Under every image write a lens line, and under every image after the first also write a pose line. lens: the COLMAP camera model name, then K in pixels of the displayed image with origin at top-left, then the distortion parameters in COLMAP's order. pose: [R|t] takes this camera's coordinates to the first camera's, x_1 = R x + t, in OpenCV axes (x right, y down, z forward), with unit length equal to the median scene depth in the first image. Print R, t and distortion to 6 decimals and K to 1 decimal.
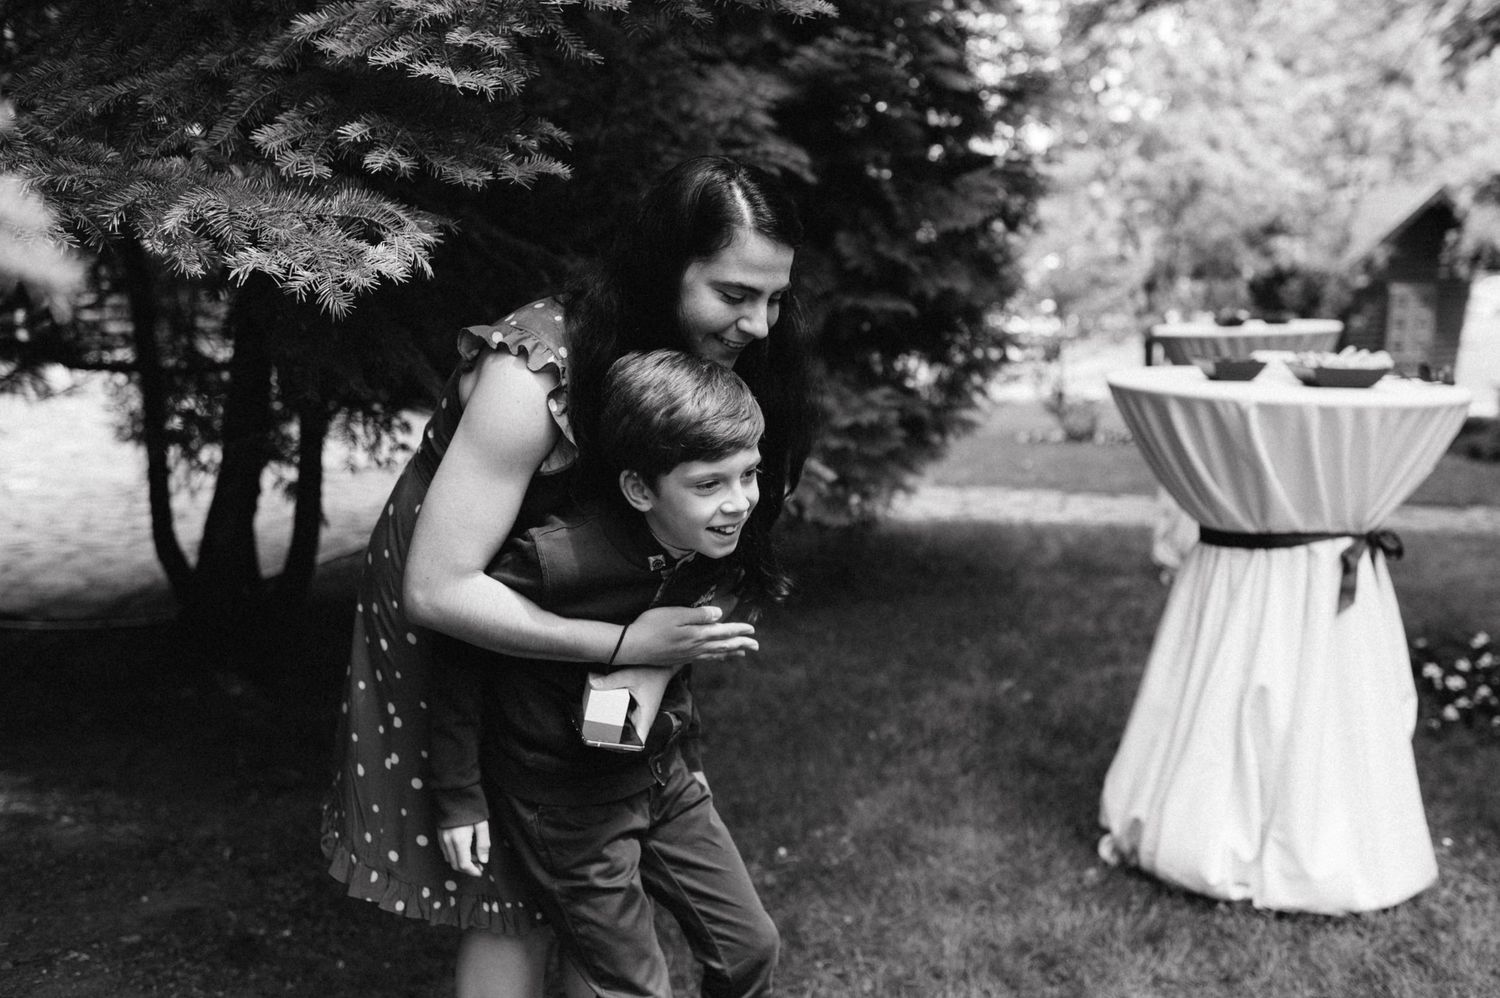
lens RADIAL K [[1449.0, 0, 758.3], [0, 1449.0, 506.3], [0, 0, 1]] dist [-0.005913, -0.011218]
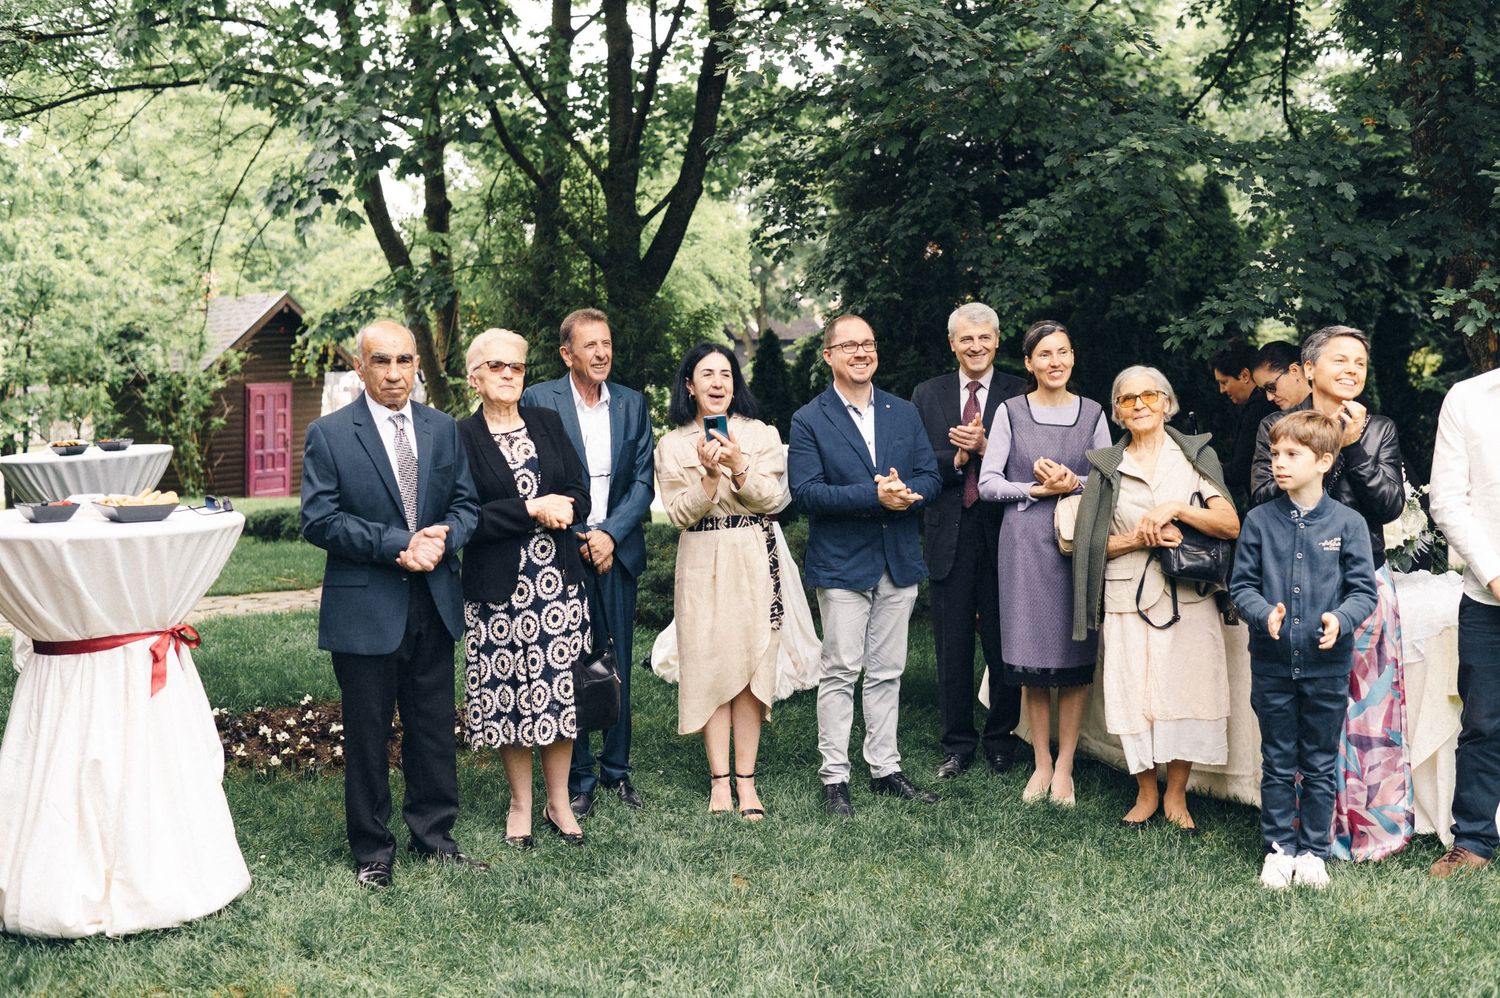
lens RADIAL K [[1449.0, 0, 758.3], [0, 1449.0, 506.3], [0, 0, 1]] dist [-0.005913, -0.011218]
pose [[0.742430, -0.059811, 0.667248, -0.051060], [0.099349, 0.994823, -0.021369, -0.012028], [-0.662515, 0.082156, 0.744529, -0.335161]]
